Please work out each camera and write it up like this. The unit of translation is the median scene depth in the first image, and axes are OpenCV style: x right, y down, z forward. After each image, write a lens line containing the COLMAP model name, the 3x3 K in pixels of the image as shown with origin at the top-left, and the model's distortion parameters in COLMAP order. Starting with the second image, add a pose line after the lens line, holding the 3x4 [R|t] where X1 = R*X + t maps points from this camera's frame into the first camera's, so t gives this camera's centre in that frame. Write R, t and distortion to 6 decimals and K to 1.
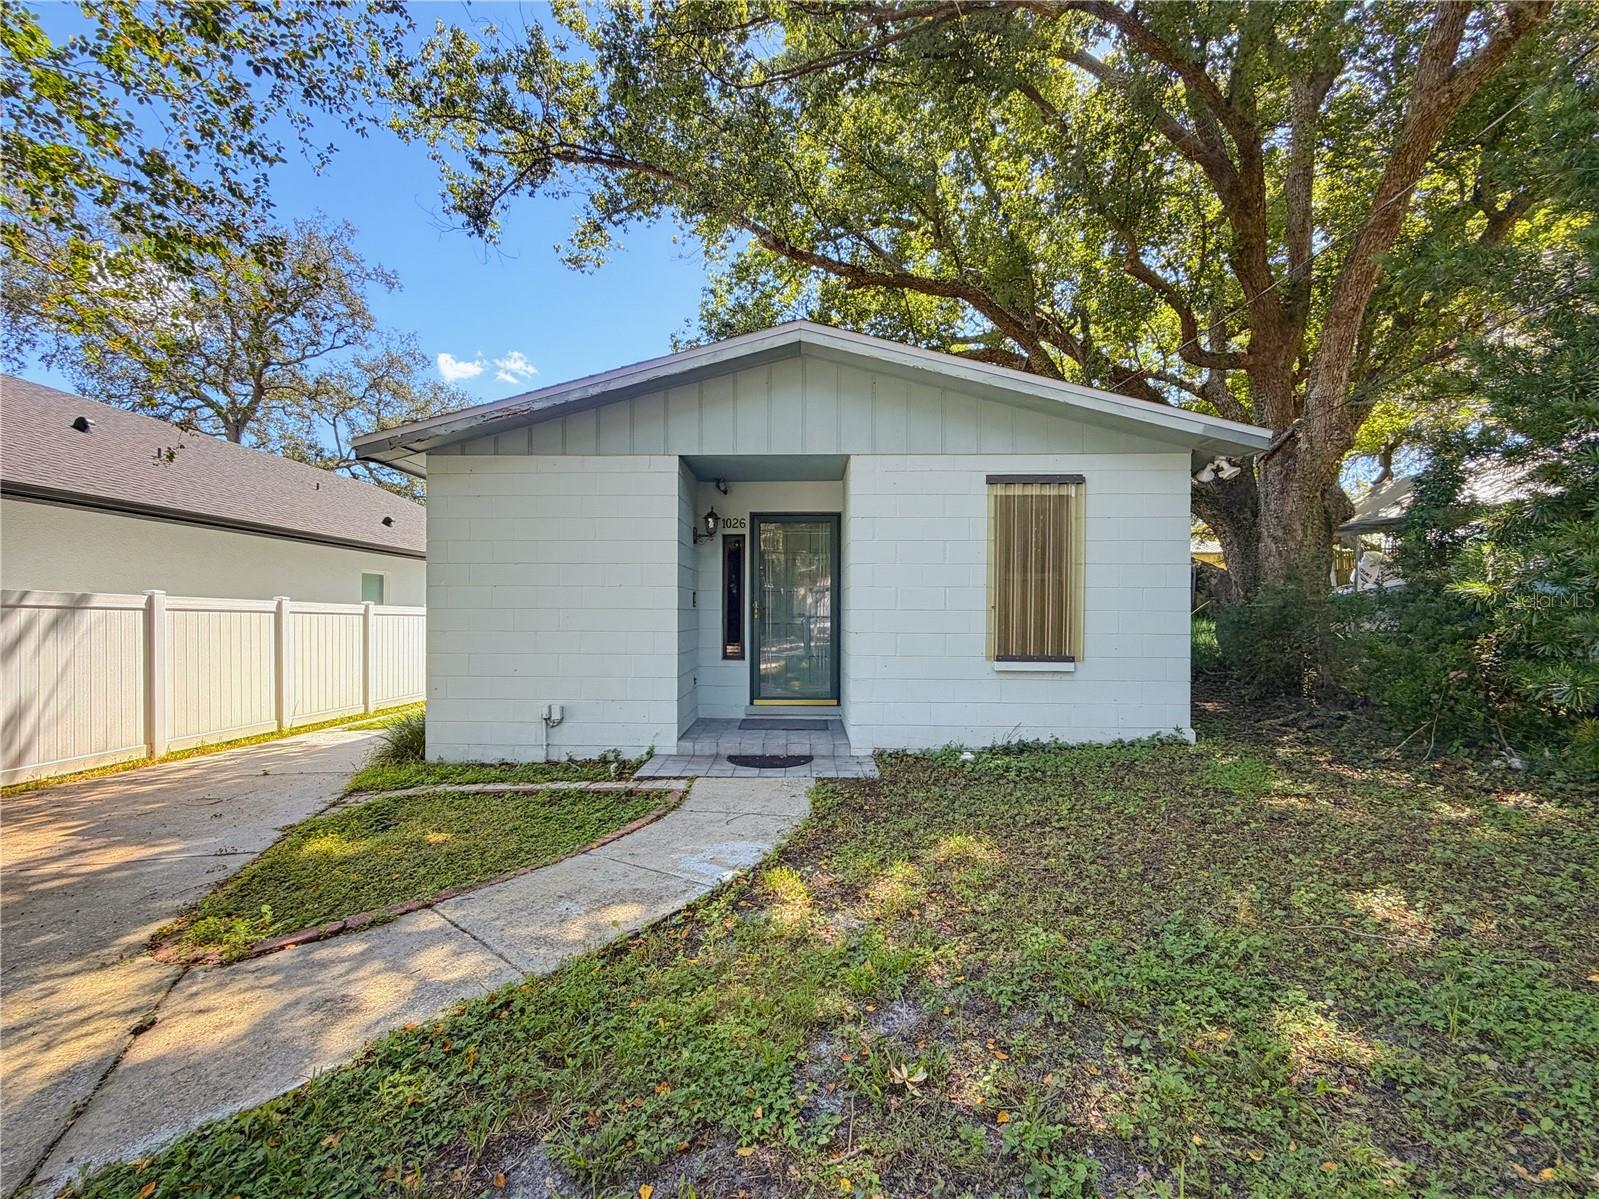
lens RADIAL K [[662.1, 0, 779.1], [0, 662.1, 620.3], [0, 0, 1]] dist [-0.017613, 0.000129]
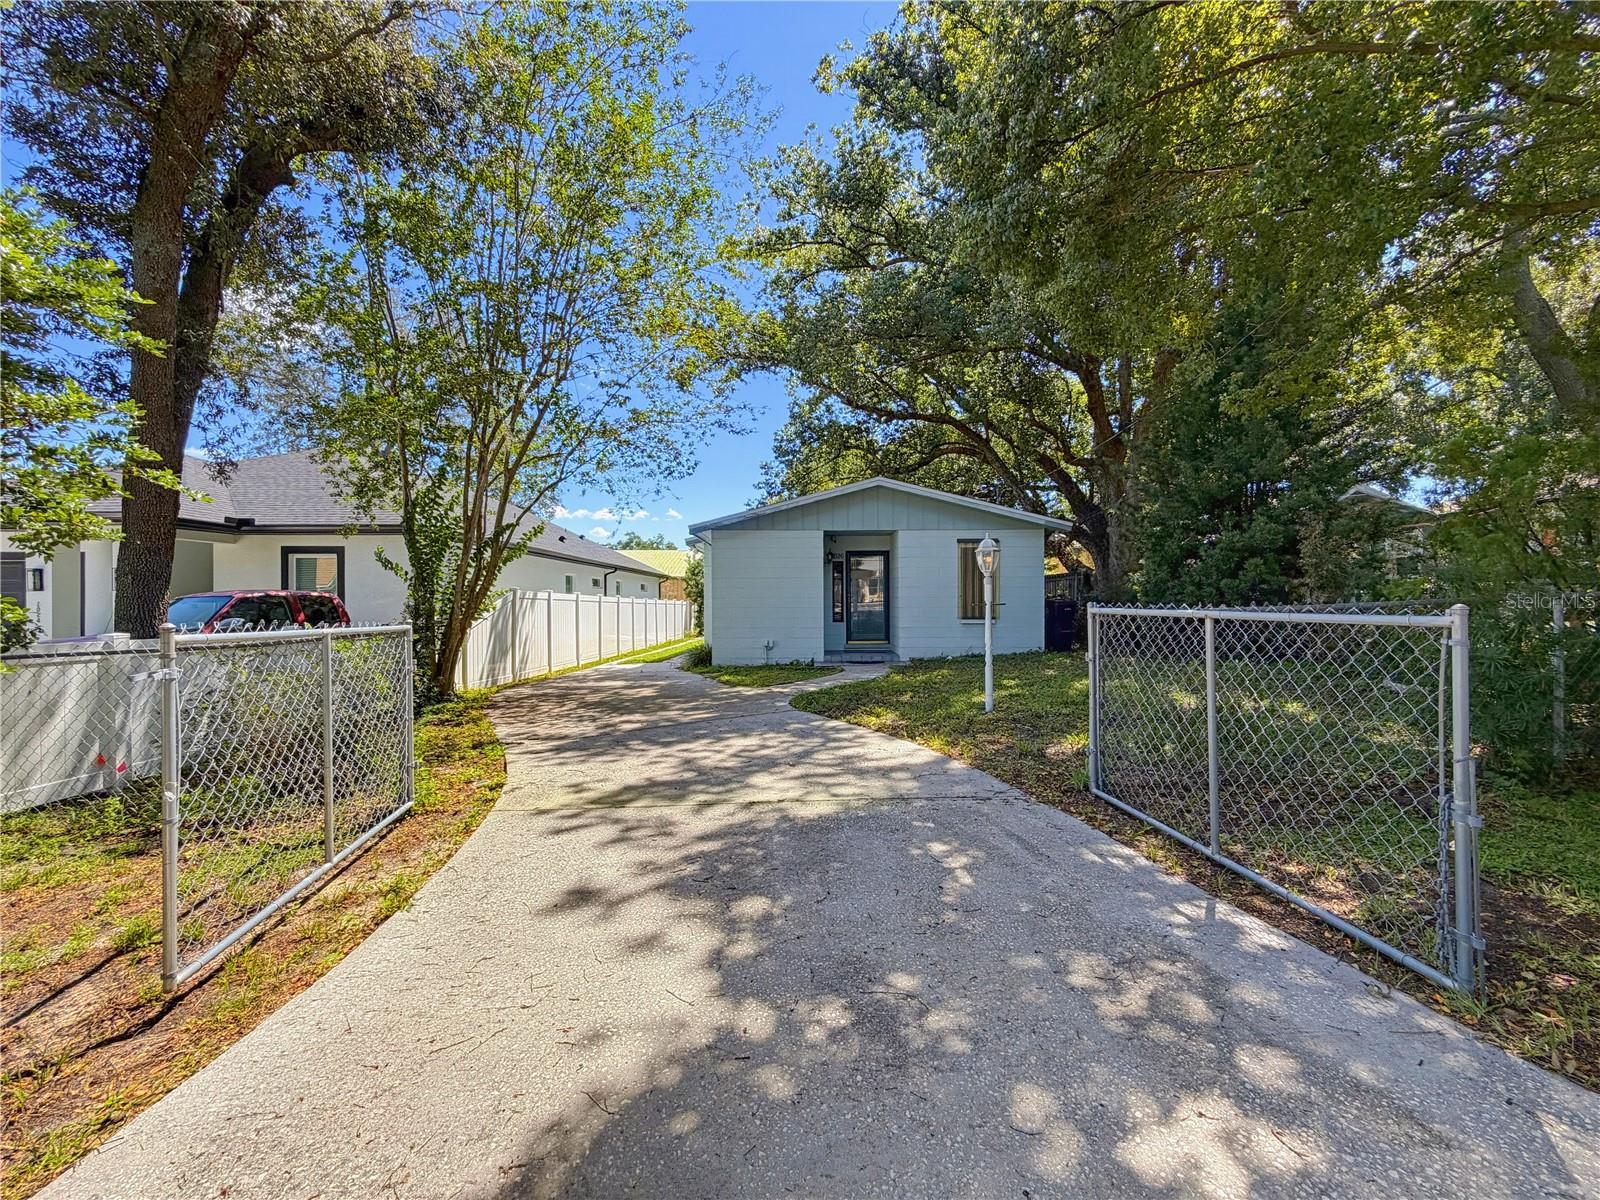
lens RADIAL K [[639.7, 0, 798.0], [0, 639.7, 602.9], [0, 0, 1]] dist [-0.000050, 0.000170]
pose [[0.999775, -0.006792, 0.020104, -0.286725], [0.006952, 0.999945, -0.007872, 0.017893], [-0.020049, 0.008010, 0.999767, -1.220147]]
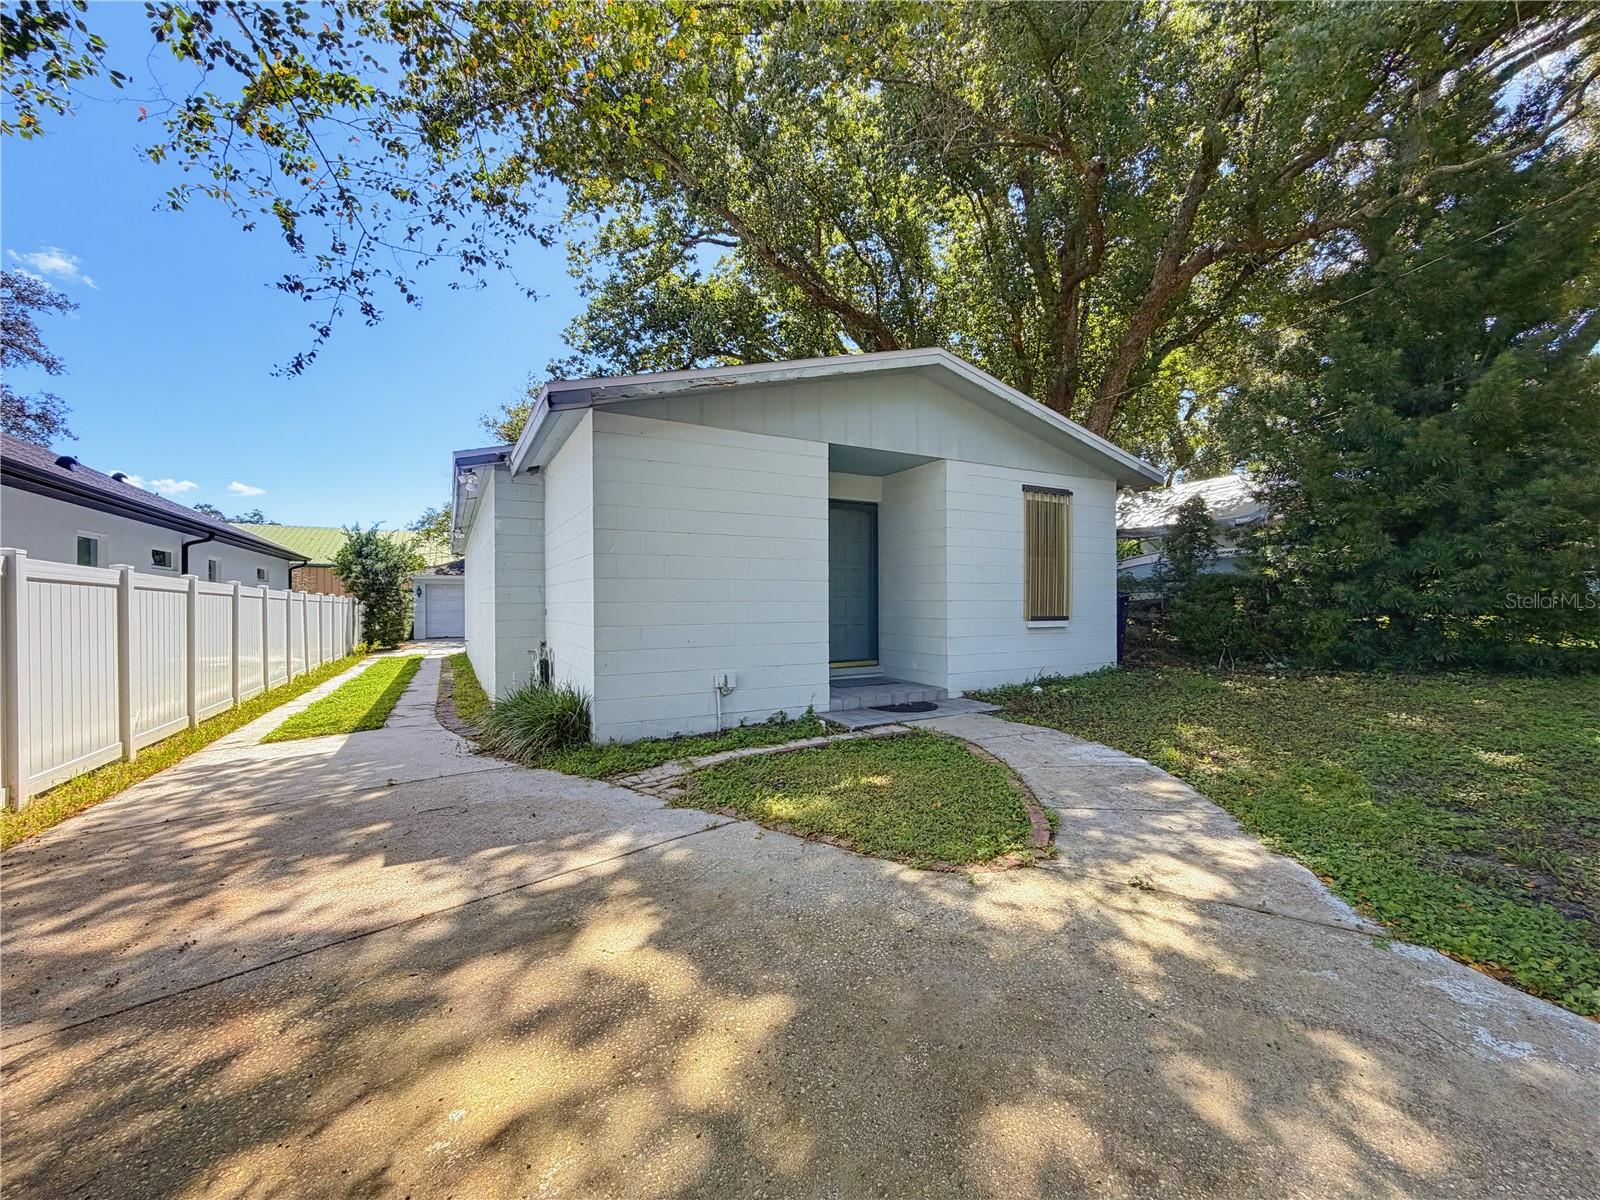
lens RADIAL K [[639.7, 0, 798.0], [0, 639.7, 602.9], [0, 0, 1]] dist [-0.000050, 0.000170]
pose [[0.866824, -0.008079, 0.498549, -0.745443], [0.011882, 0.999919, -0.004456, 0.024393], [-0.498473, 0.009787, 0.866850, 0.087471]]
